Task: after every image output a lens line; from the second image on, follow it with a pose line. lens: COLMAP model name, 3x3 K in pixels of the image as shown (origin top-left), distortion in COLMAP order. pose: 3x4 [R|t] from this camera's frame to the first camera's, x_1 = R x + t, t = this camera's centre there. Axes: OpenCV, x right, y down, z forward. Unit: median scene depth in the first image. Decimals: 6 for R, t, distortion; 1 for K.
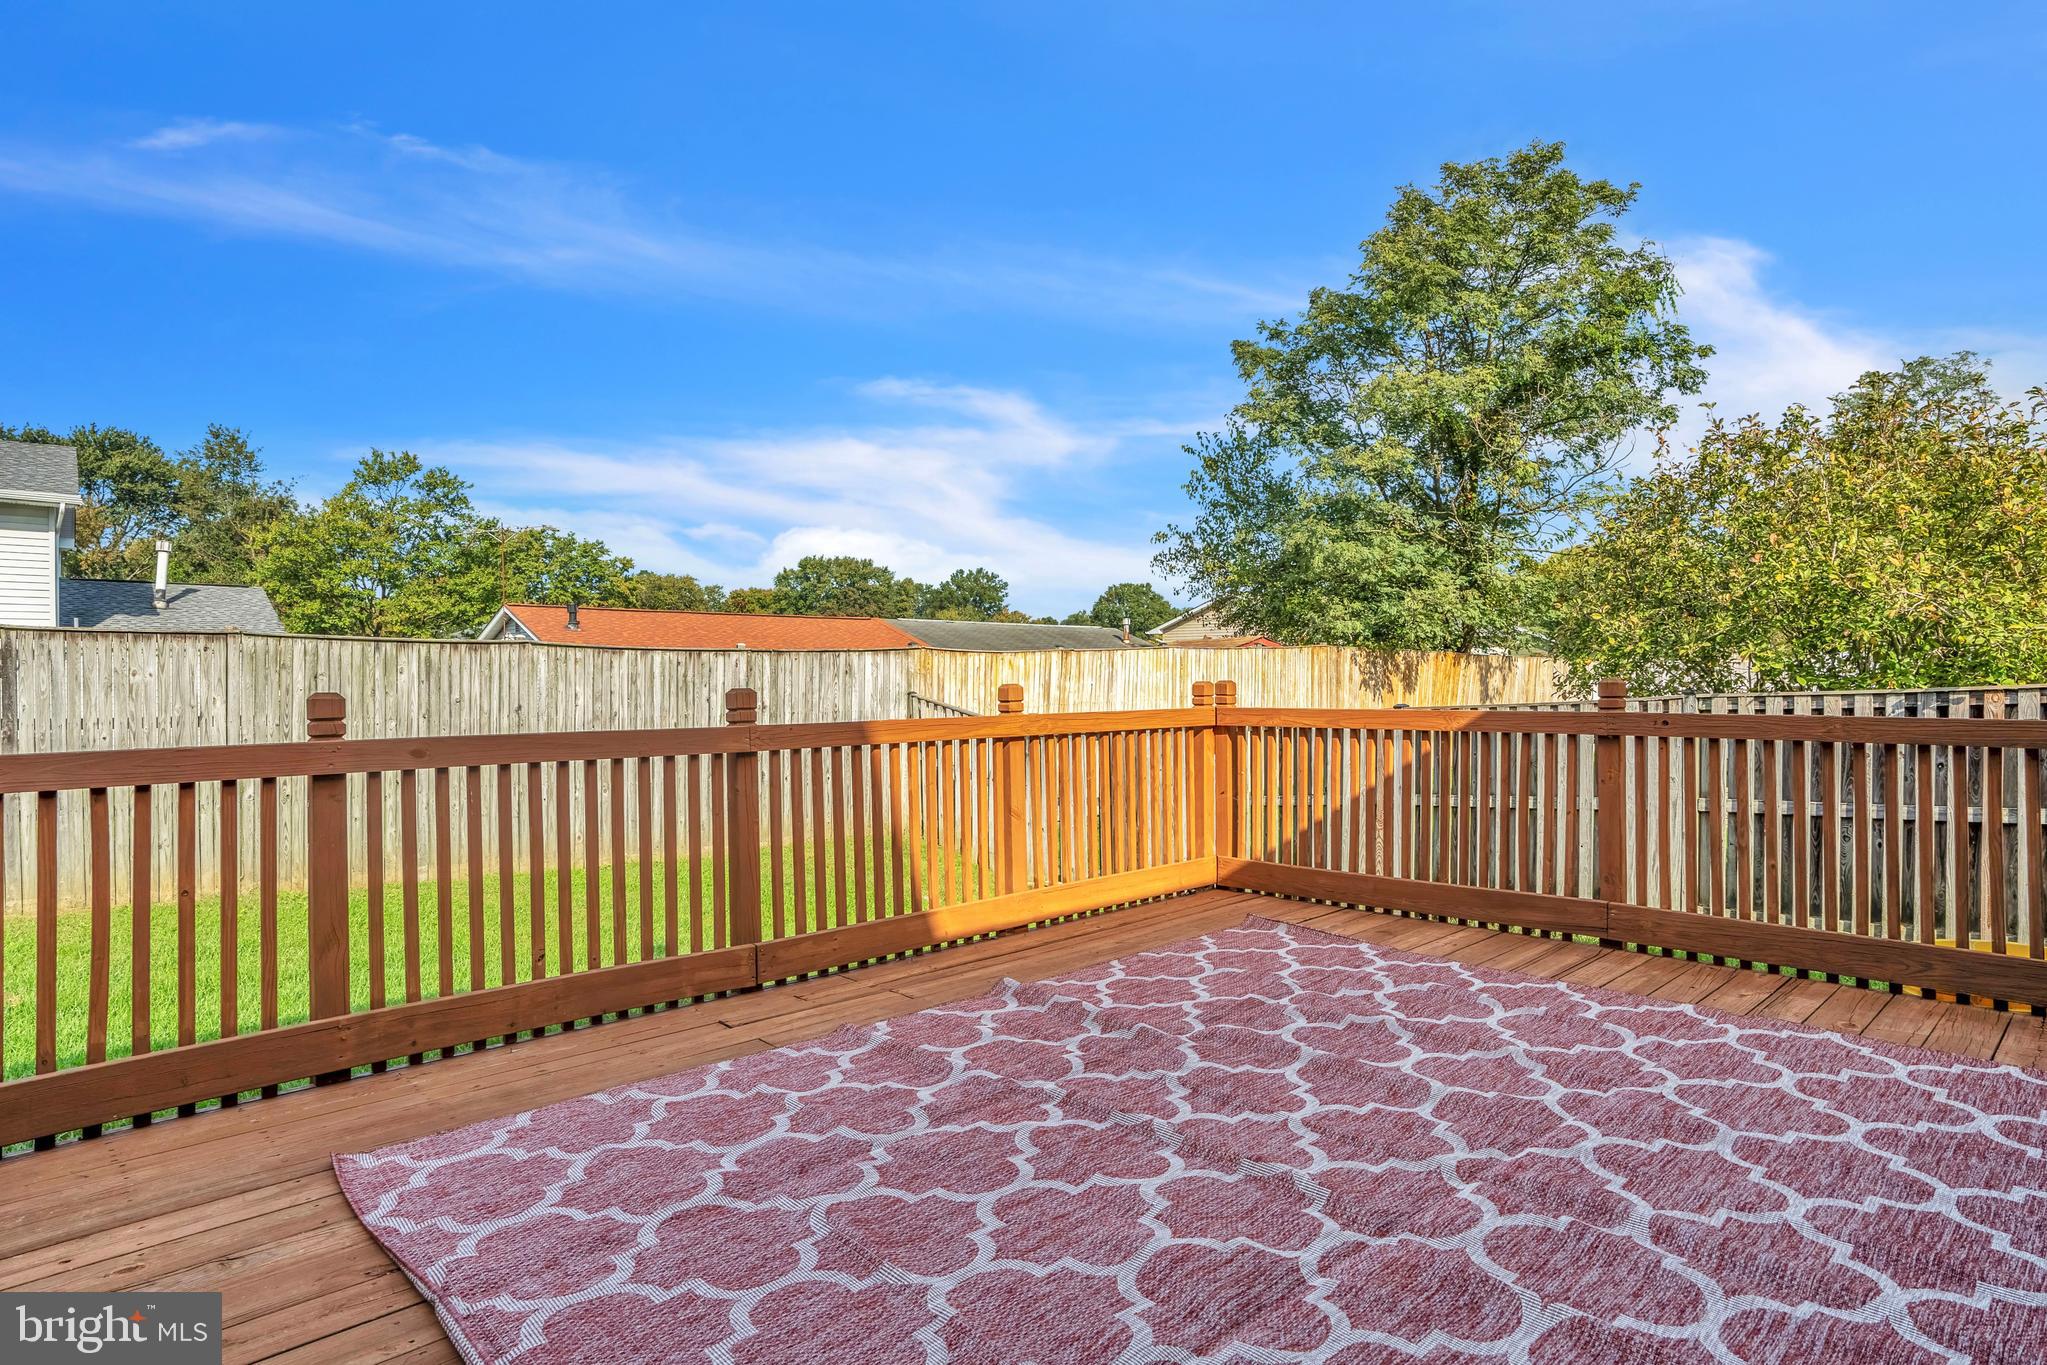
lens RADIAL K [[1134.0, 0, 1049.4], [0, 1134.0, 678.0], [0, 0, 1]] dist [-0.020546, 0.001516]
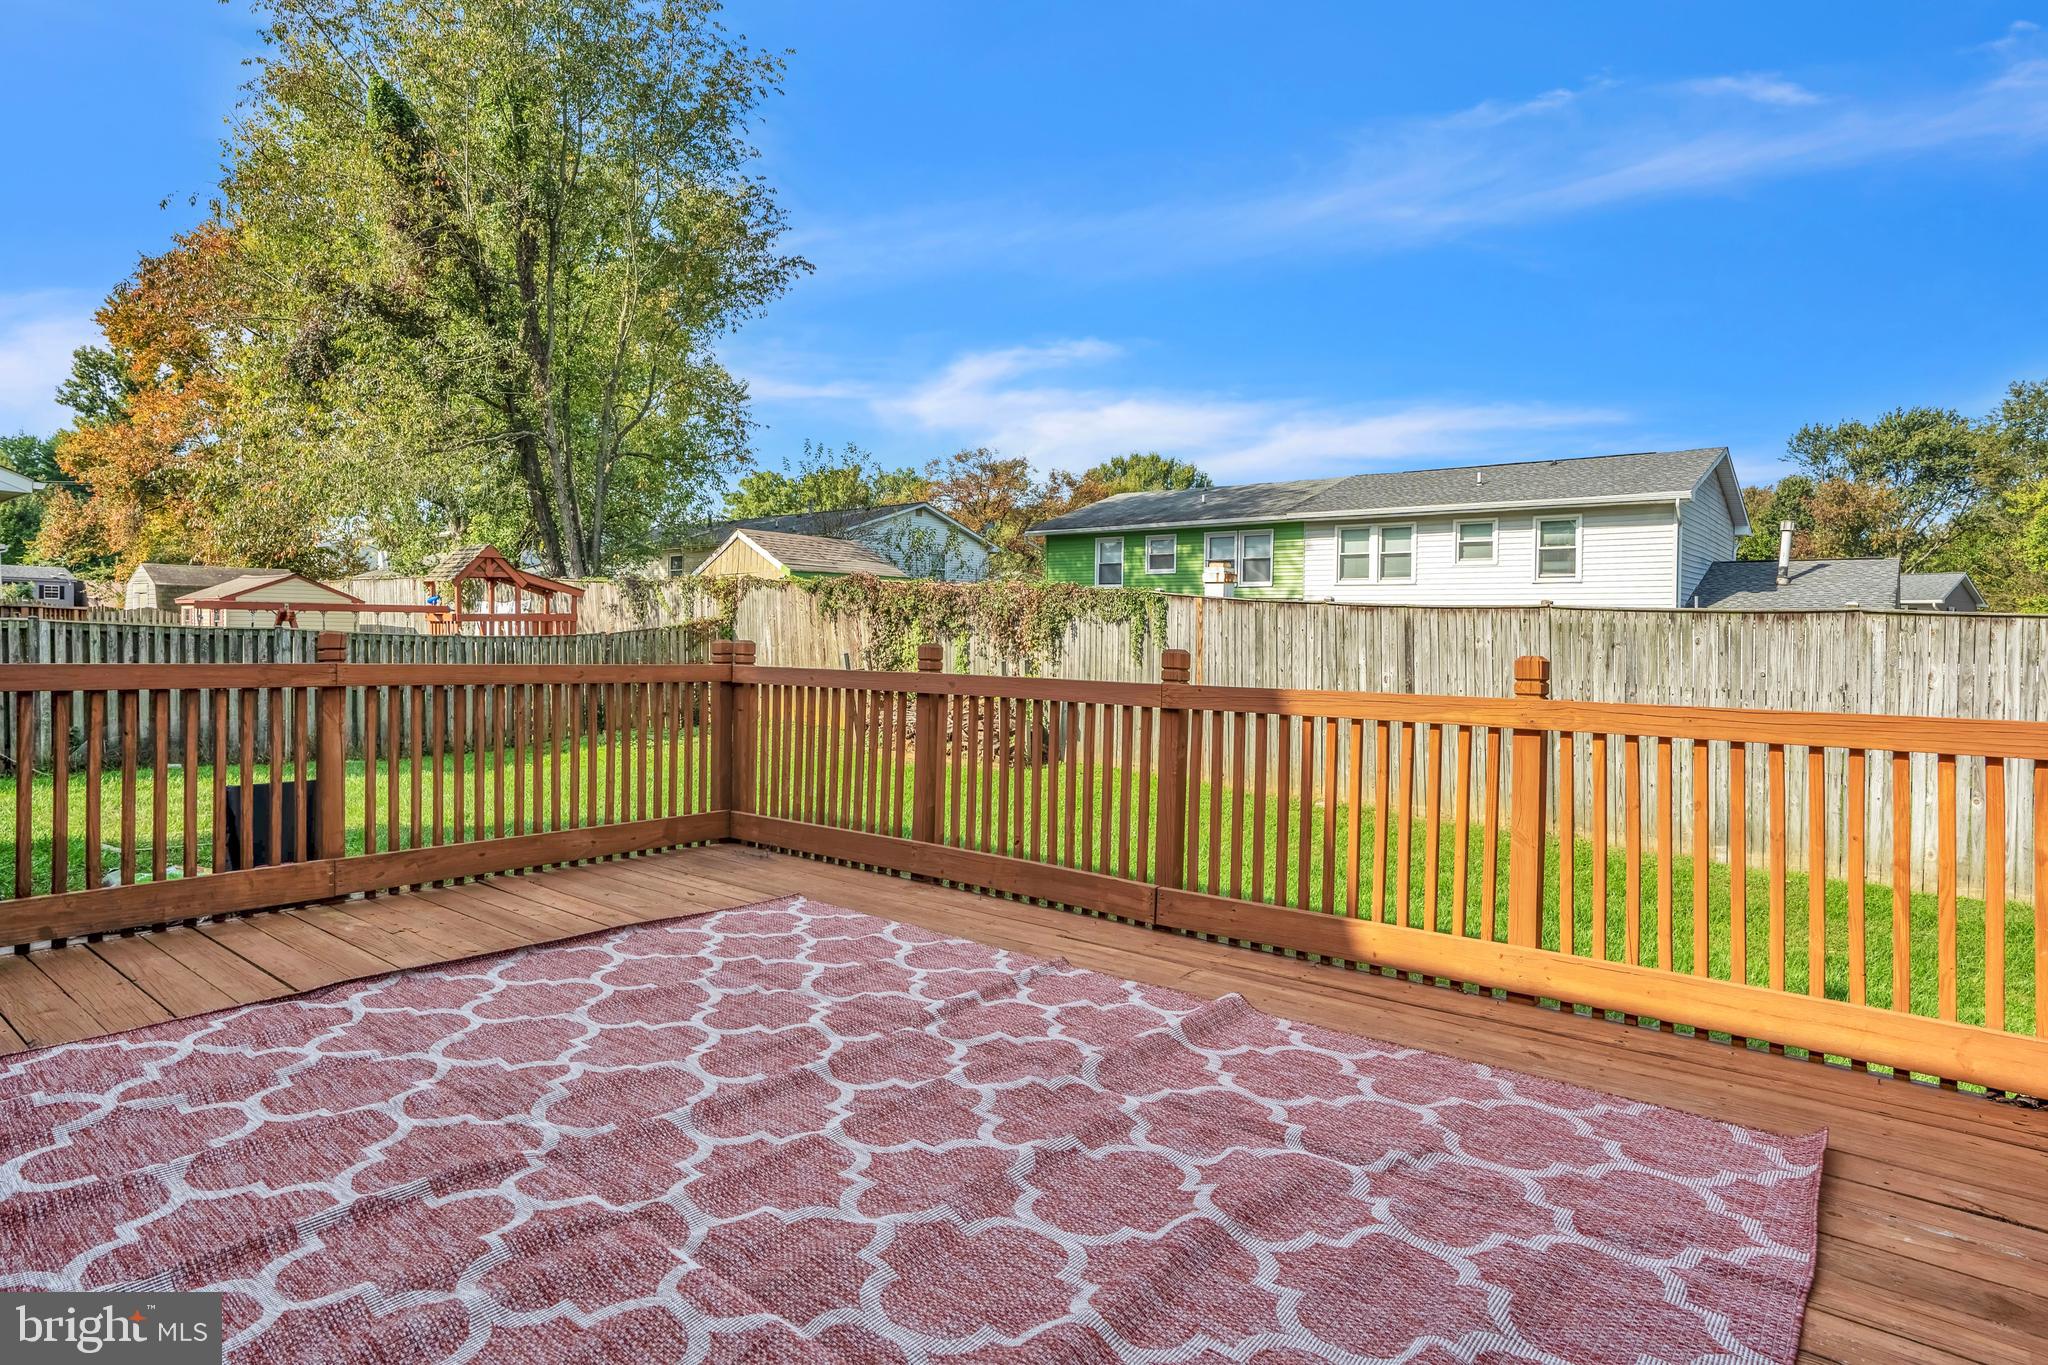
lens RADIAL K [[1134.6, 0, 1049.9], [0, 1134.6, 678.0], [0, 0, 1]] dist [-0.020546, 0.001516]
pose [[0.113834, 0.039698, -0.992706, 0.690569], [-0.019233, 0.999102, 0.037748, -0.002347], [0.993314, 0.014796, 0.114495, 0.668362]]
